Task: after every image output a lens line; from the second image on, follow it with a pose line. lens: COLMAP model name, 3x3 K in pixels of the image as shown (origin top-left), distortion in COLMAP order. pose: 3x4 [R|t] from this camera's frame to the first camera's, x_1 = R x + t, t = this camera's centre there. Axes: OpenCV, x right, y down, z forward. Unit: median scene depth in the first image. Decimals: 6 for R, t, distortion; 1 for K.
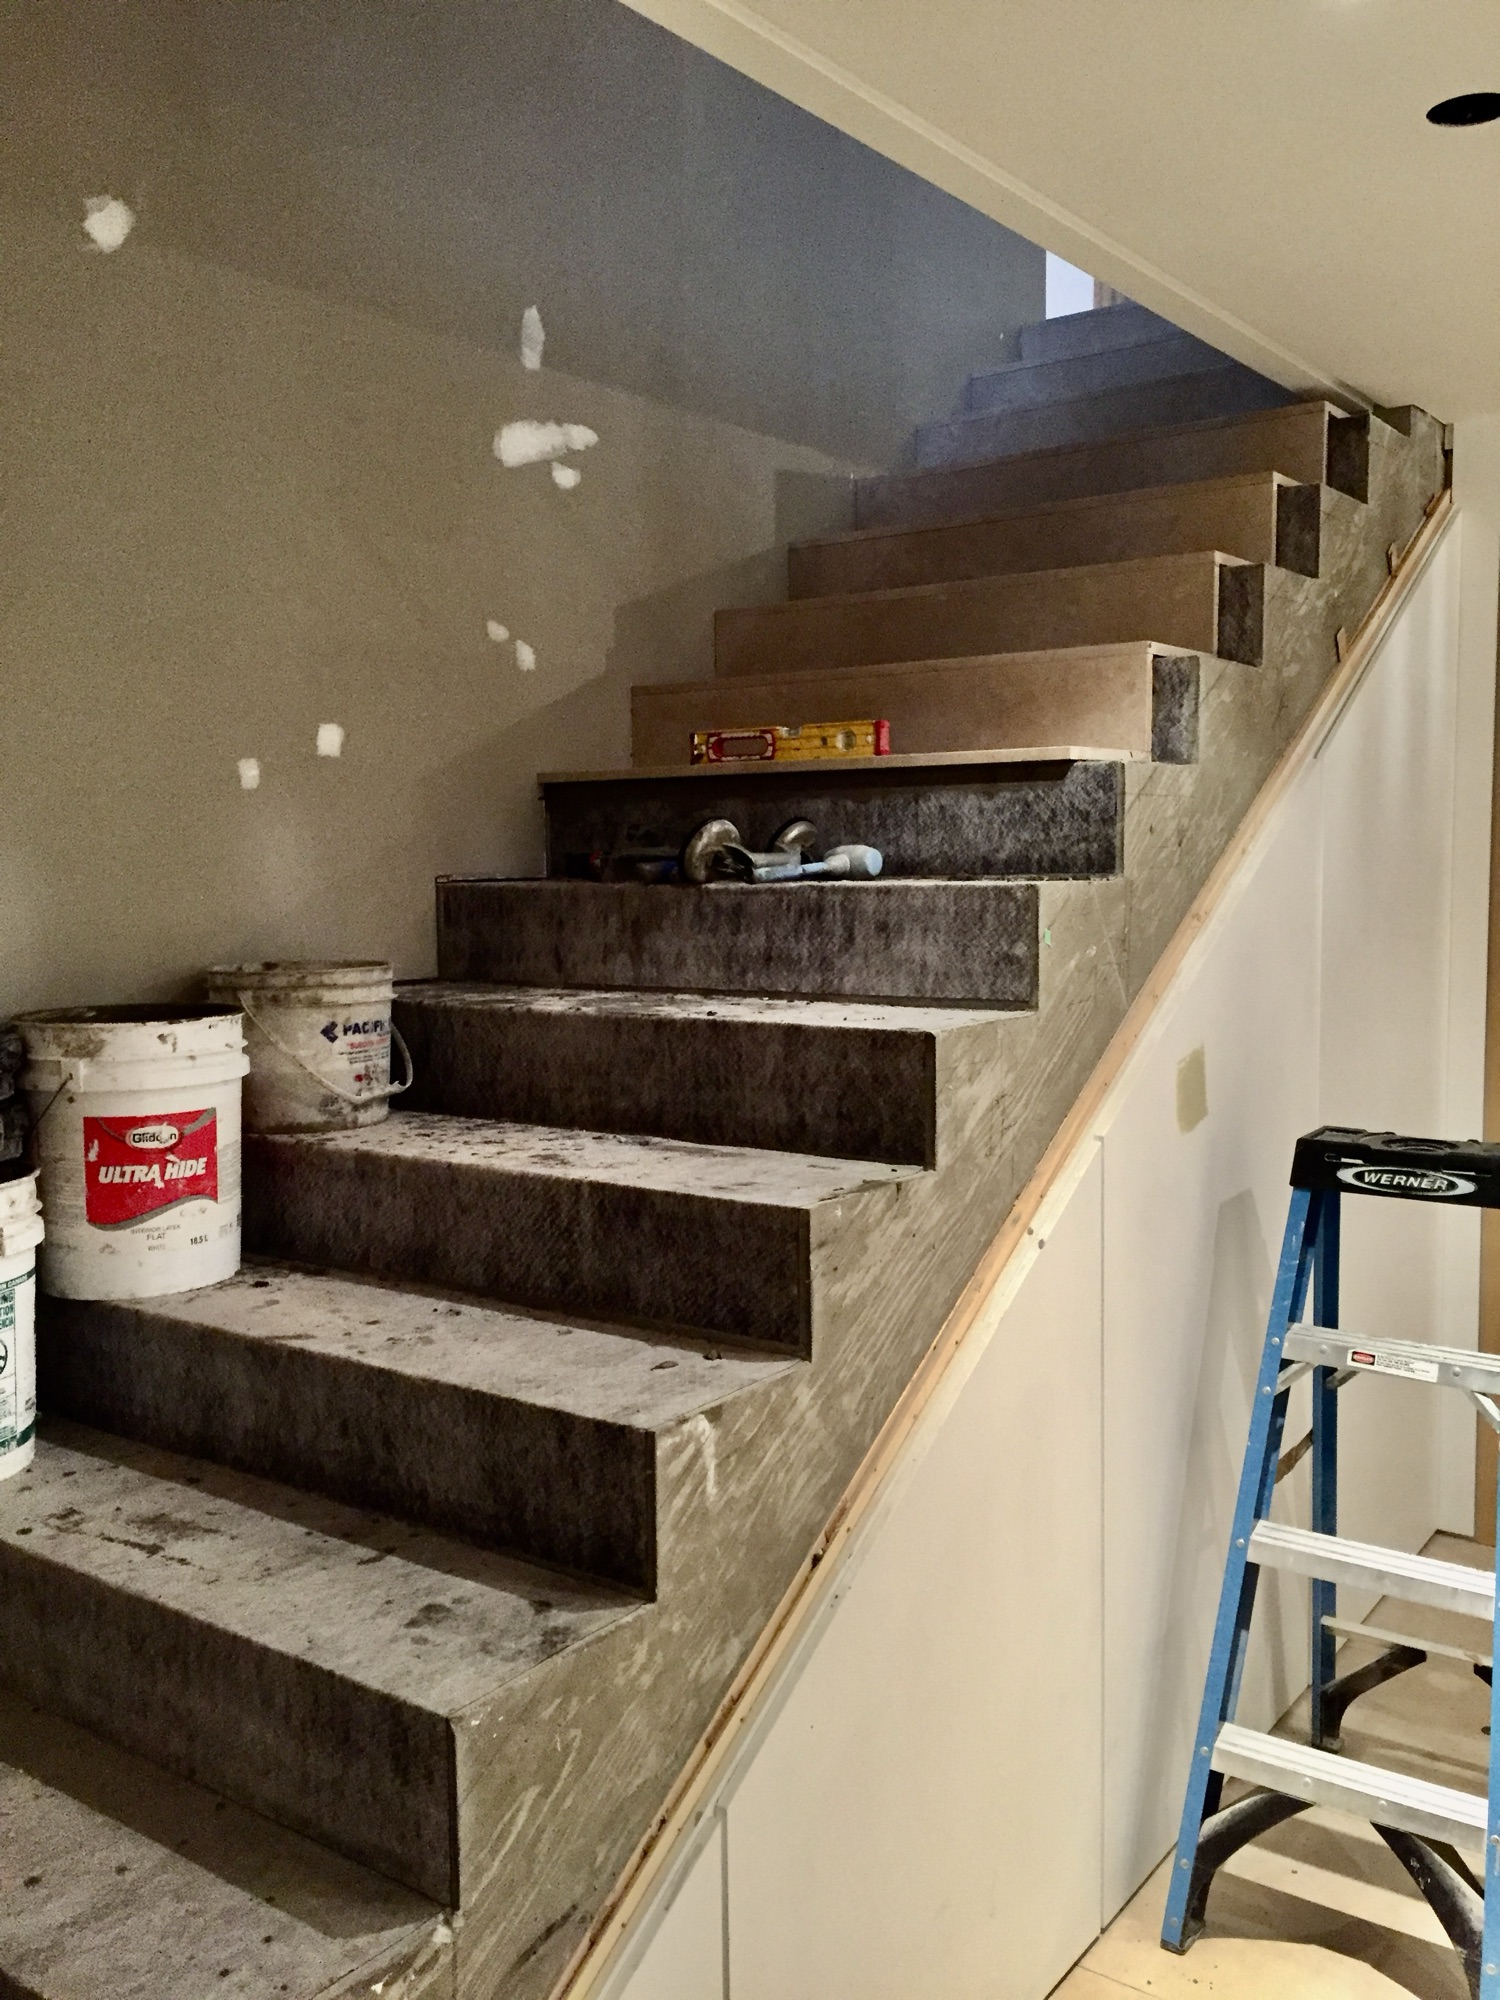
lens RADIAL K [[1706.5, 0, 746.8], [0, 1706.5, 1004.6], [0, 0, 1]] dist [0.059404, -0.082312]
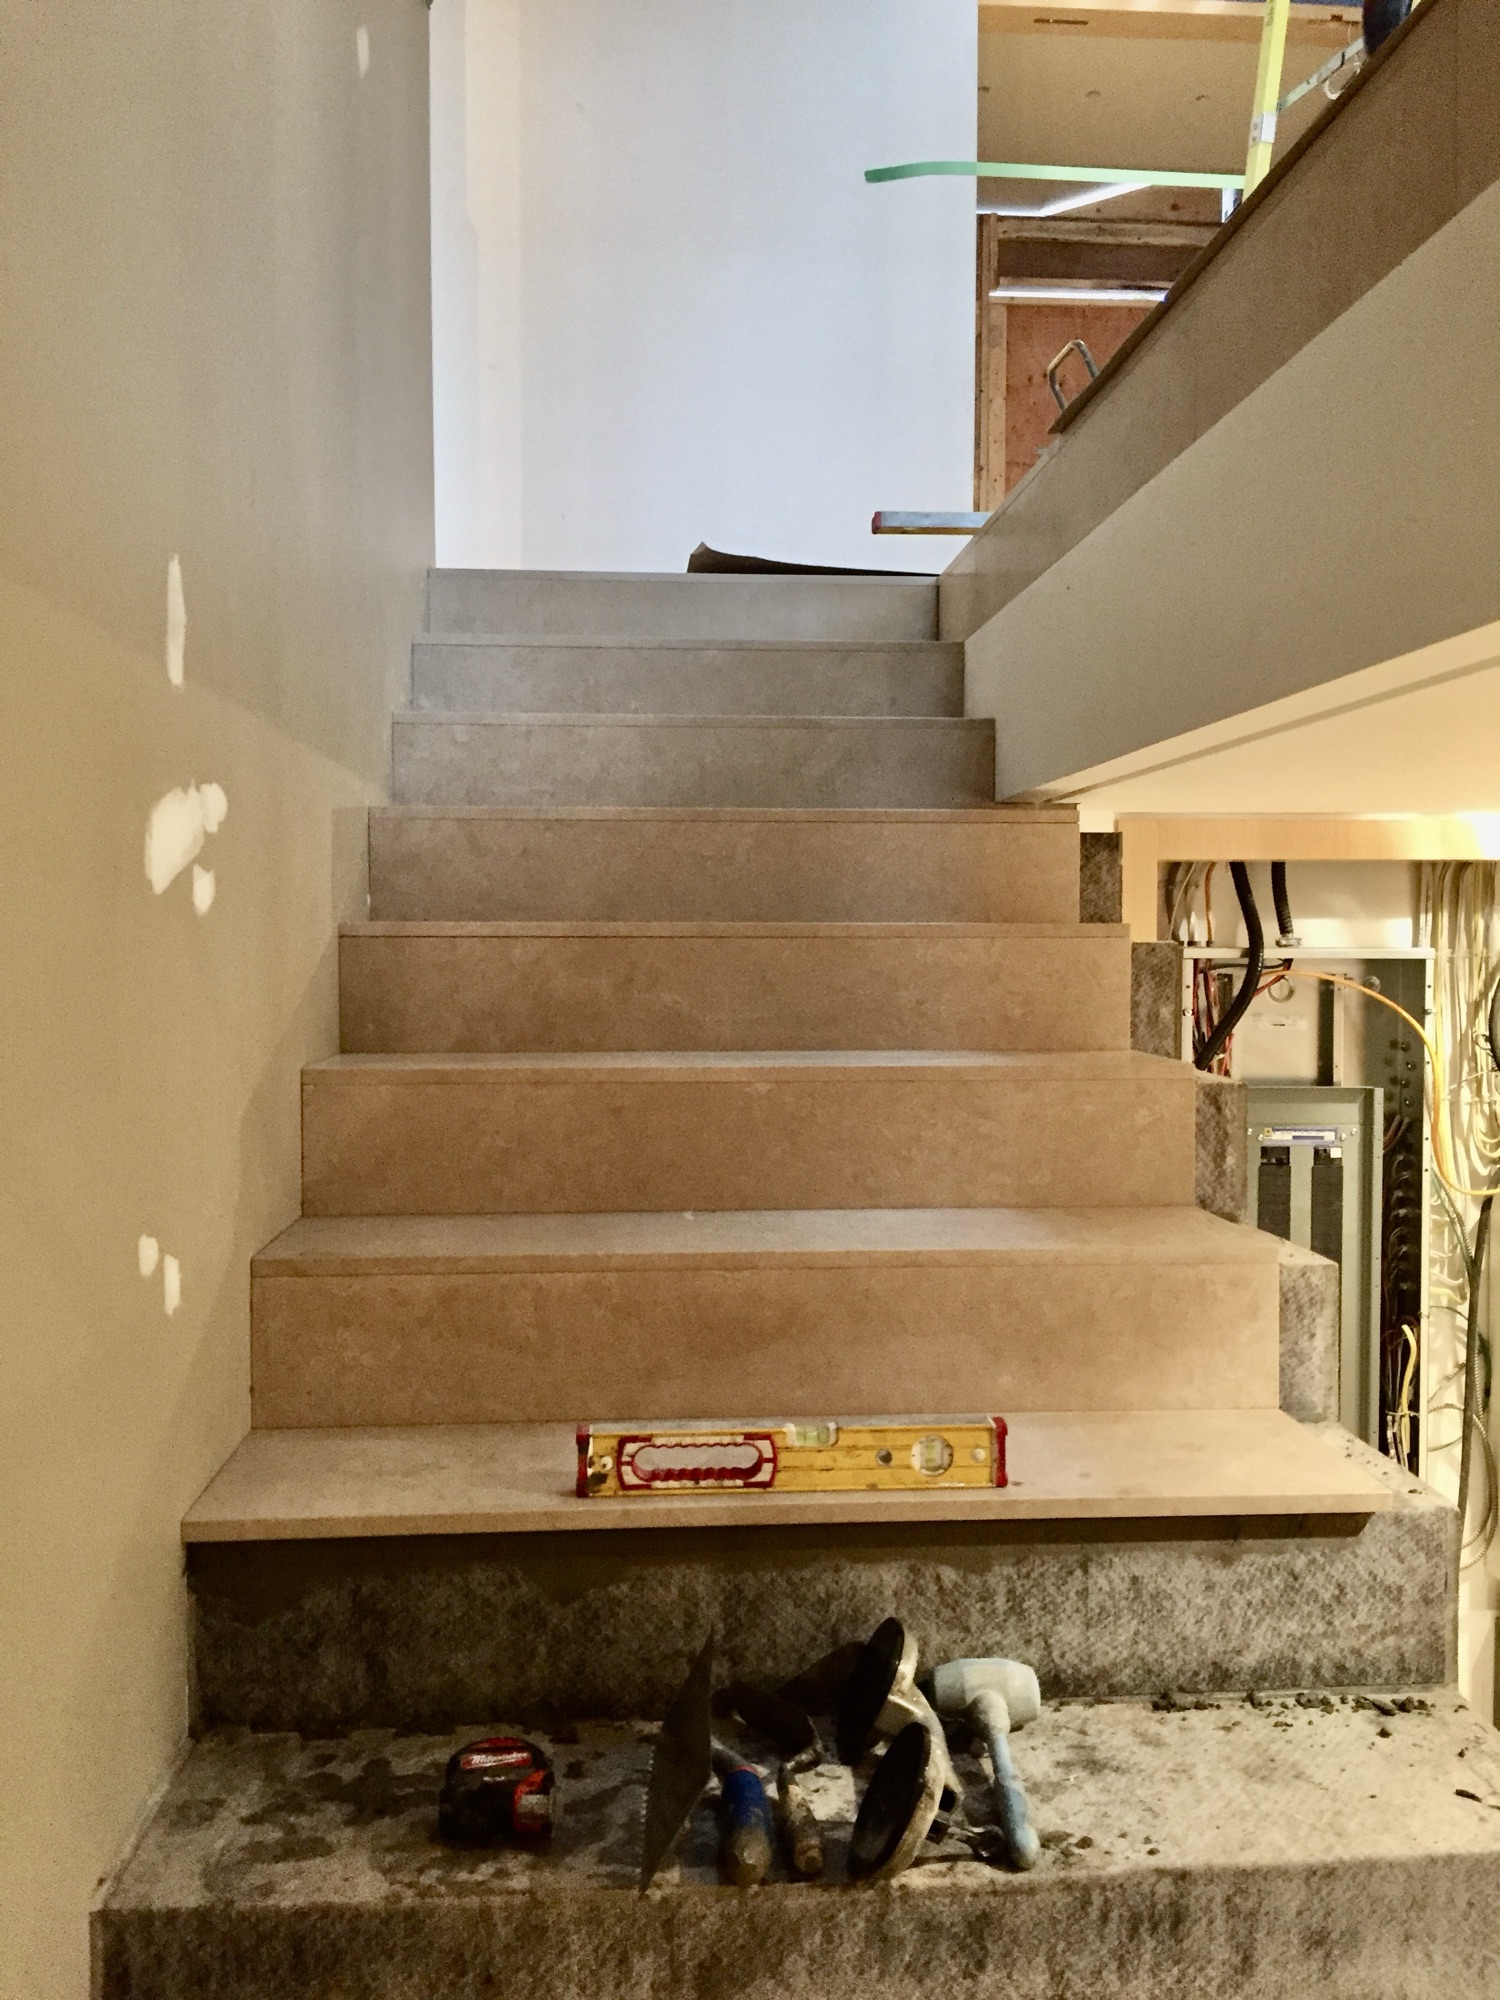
lens RADIAL K [[1706.5, 0, 748.2], [0, 1706.5, 990.7], [0, 0, 1]] dist [0.059404, -0.082312]
pose [[0.762170, -0.006511, 0.647344, -0.370339], [0.051636, 0.997375, -0.050763, -0.297726], [-0.645314, 0.072116, 0.760506, 0.636622]]
